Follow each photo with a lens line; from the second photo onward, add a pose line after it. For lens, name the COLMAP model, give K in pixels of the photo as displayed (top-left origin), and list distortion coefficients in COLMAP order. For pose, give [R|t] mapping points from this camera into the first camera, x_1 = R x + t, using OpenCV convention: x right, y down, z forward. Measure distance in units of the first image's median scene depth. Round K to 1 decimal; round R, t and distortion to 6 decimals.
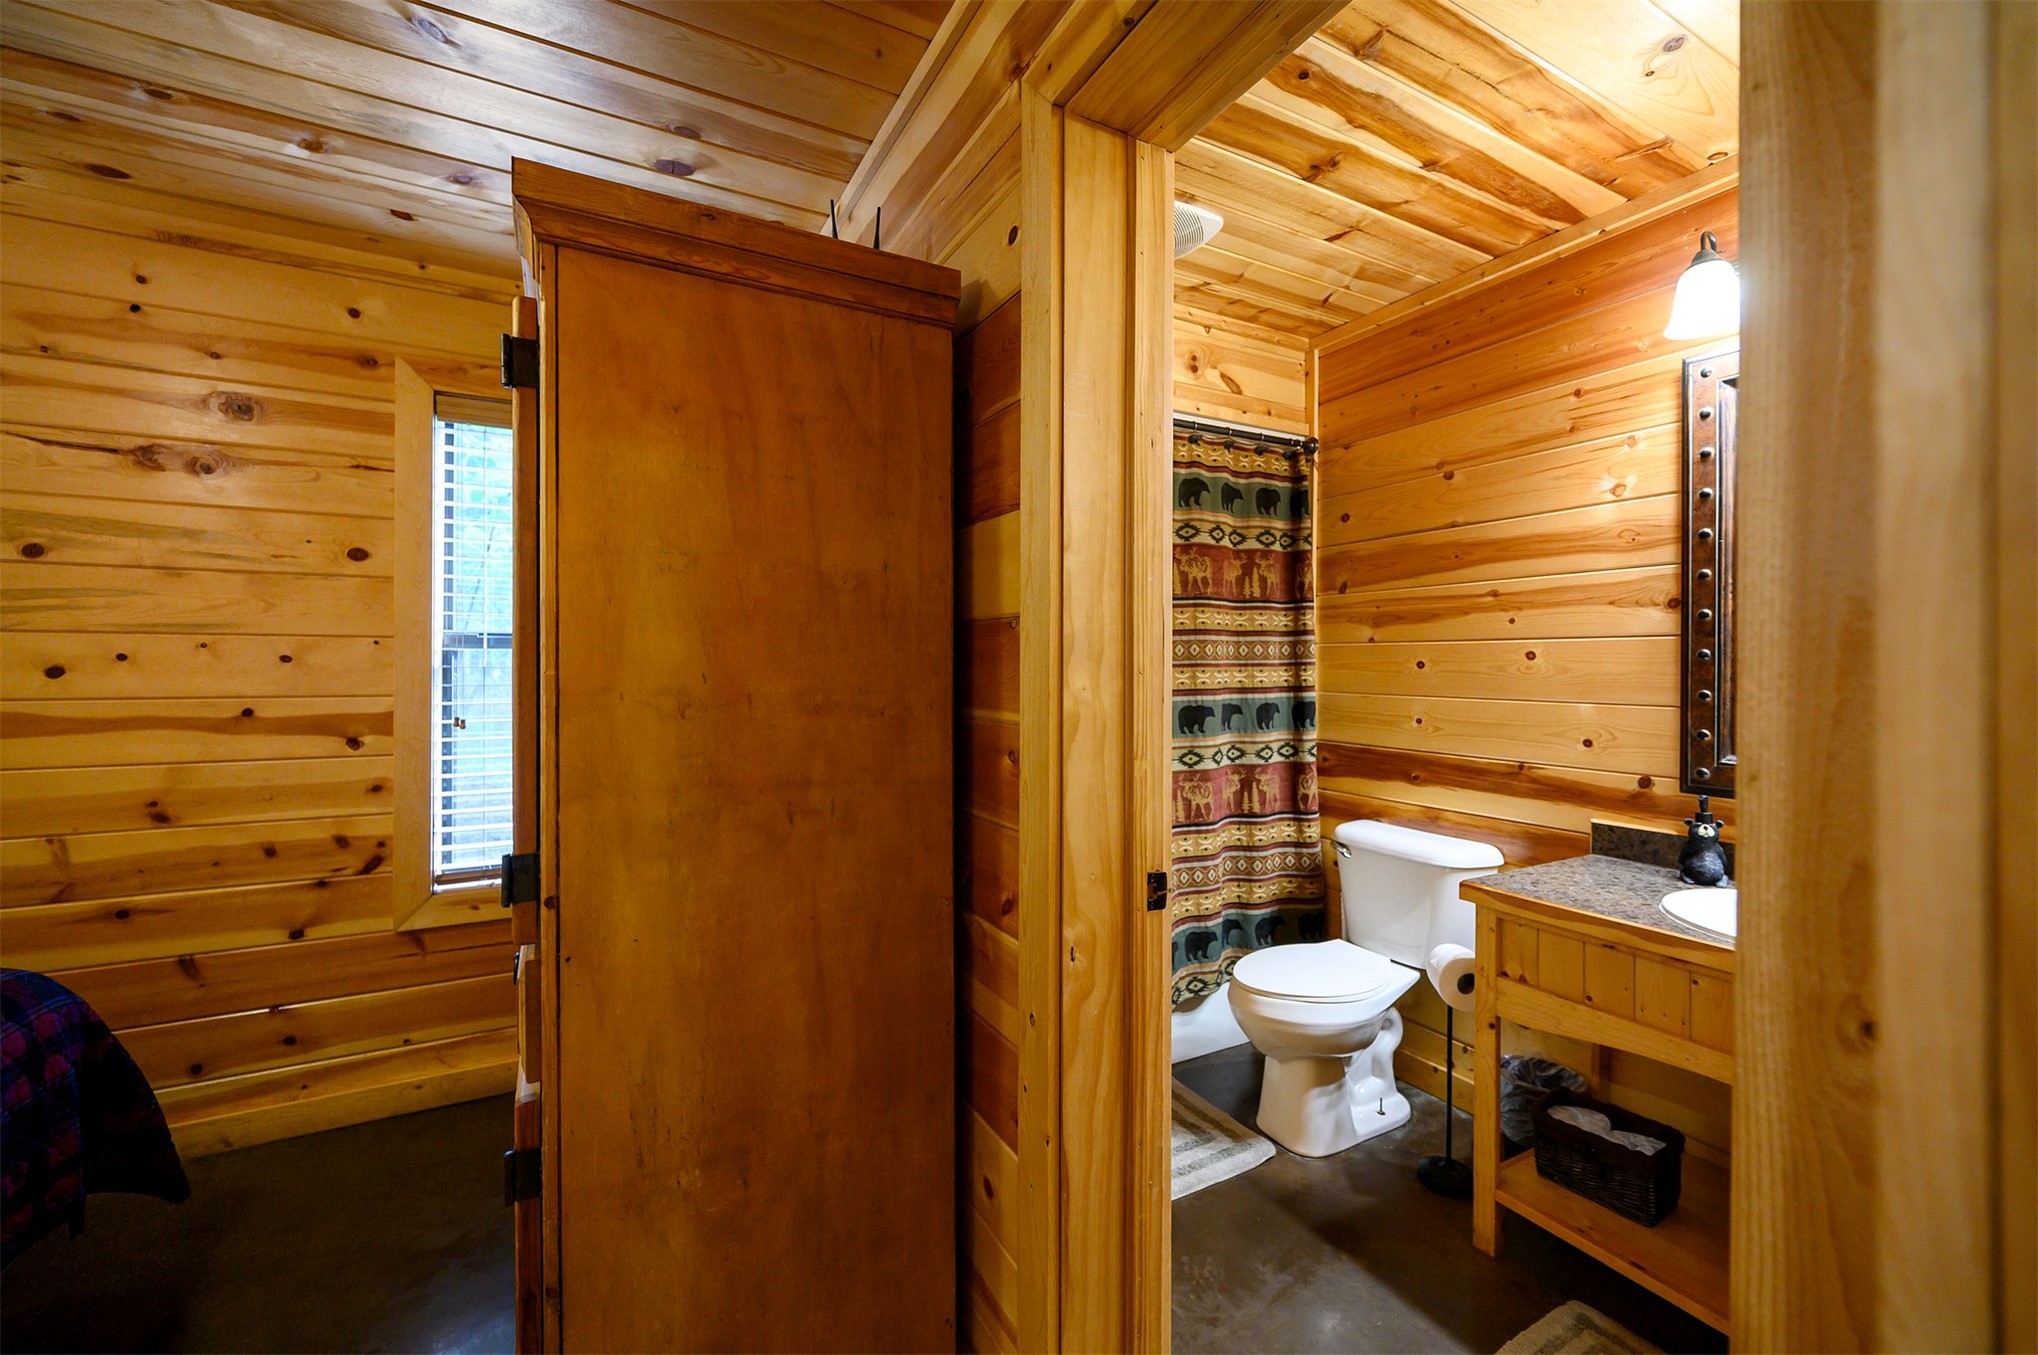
lens RADIAL K [[823.7, 0, 1027.0], [0, 823.7, 666.0], [0, 0, 1]] dist [-0.000285, -0.000132]
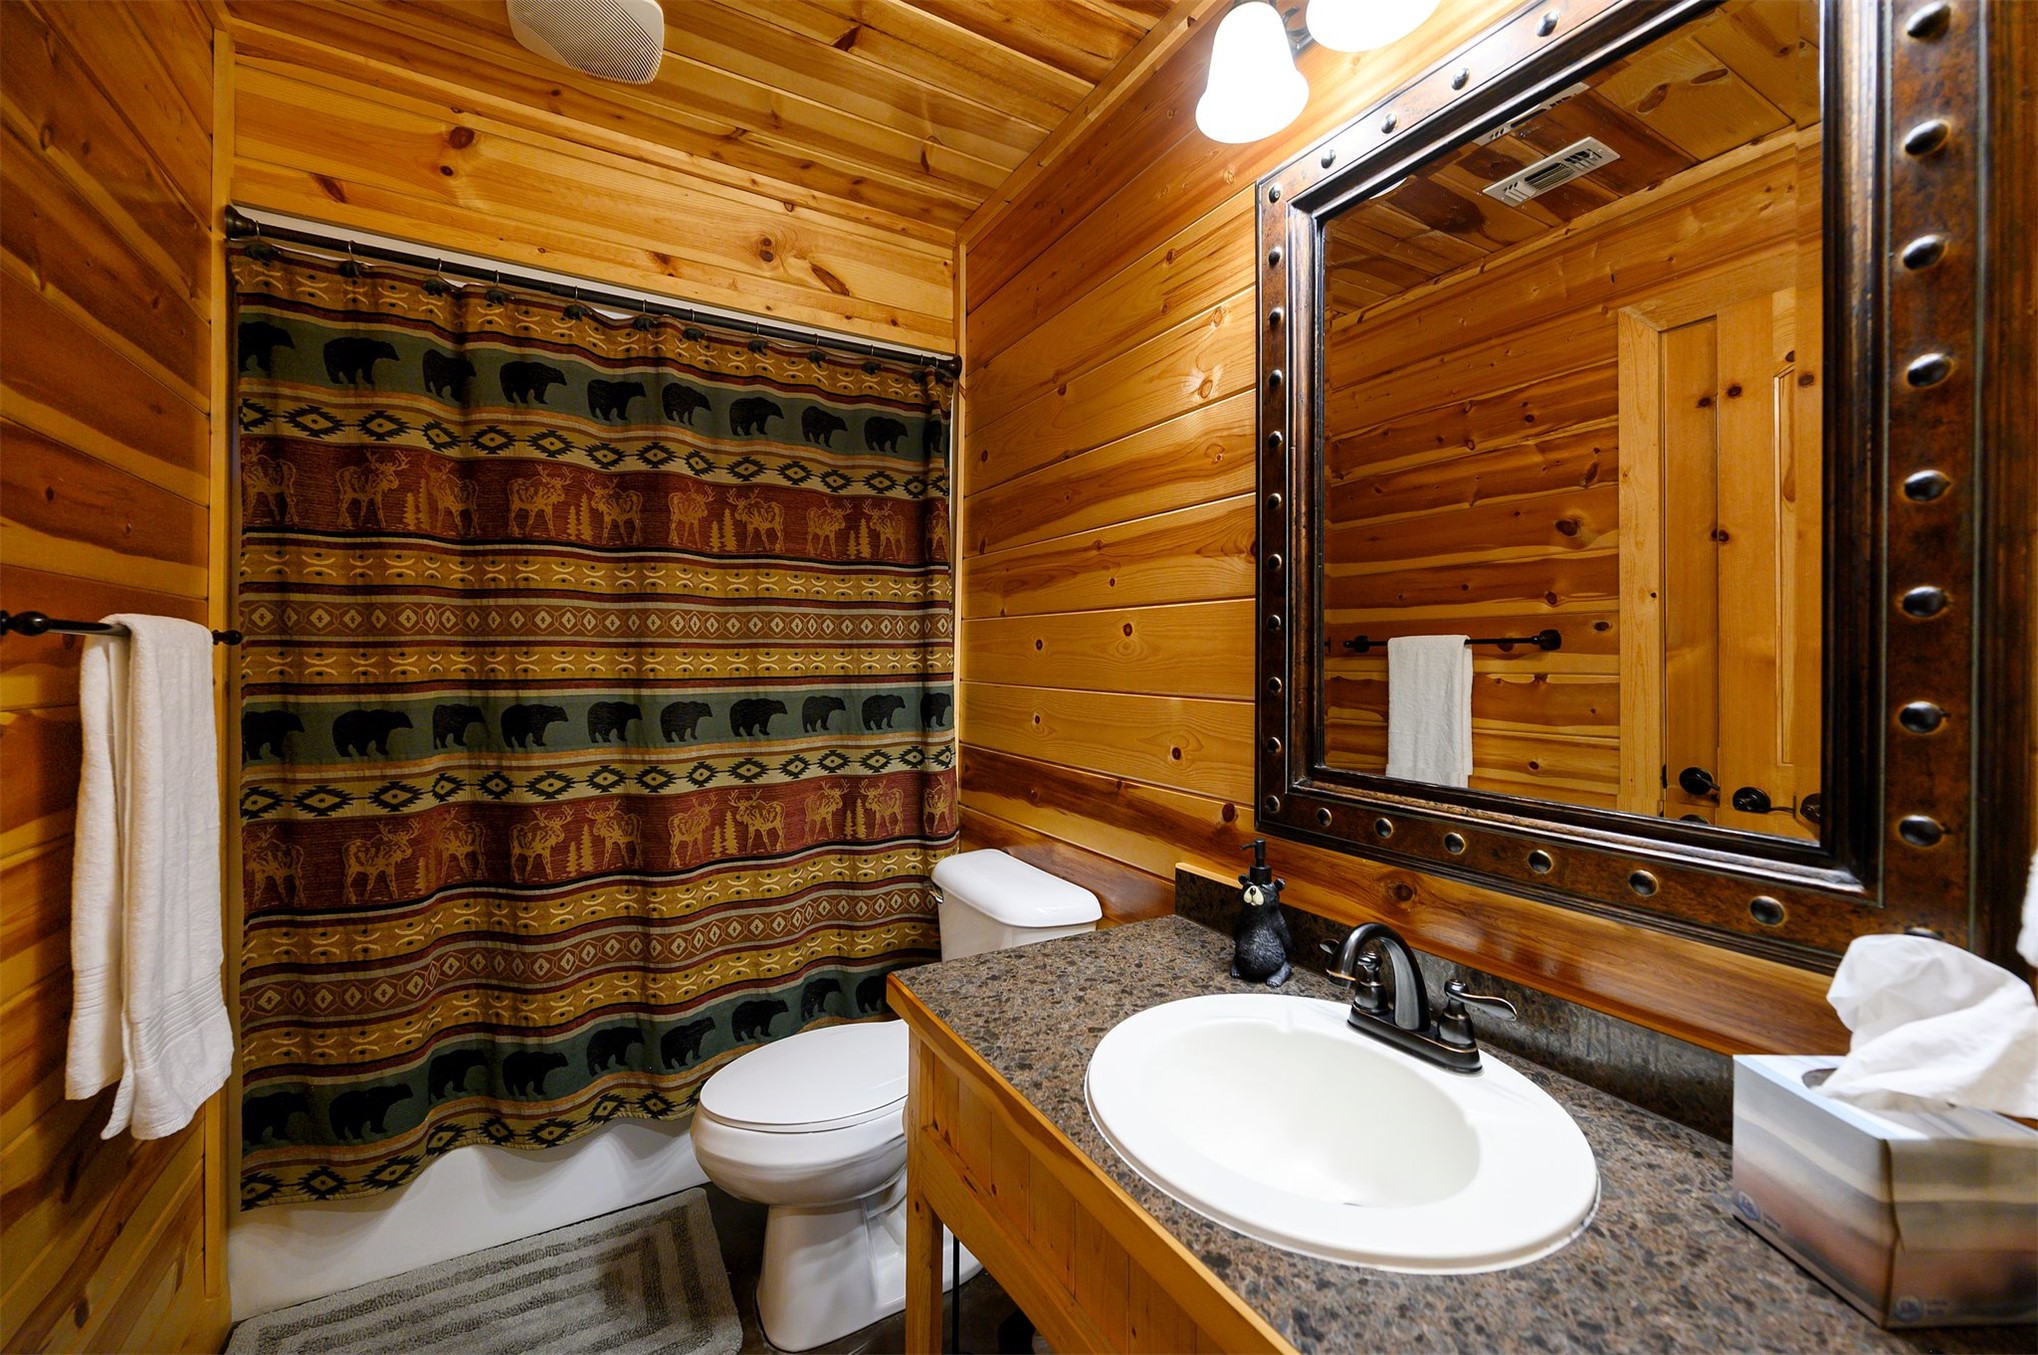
lens RADIAL K [[810.3, 0, 1021.4], [0, 810.3, 652.0], [0, 0, 1]] dist [-0.000226, -0.000029]
pose [[0.999755, -0.000181, 0.022132, 0.421778], [0.000305, 0.999984, -0.005564, 0.008937], [-0.022131, 0.005570, 0.999740, 0.249095]]
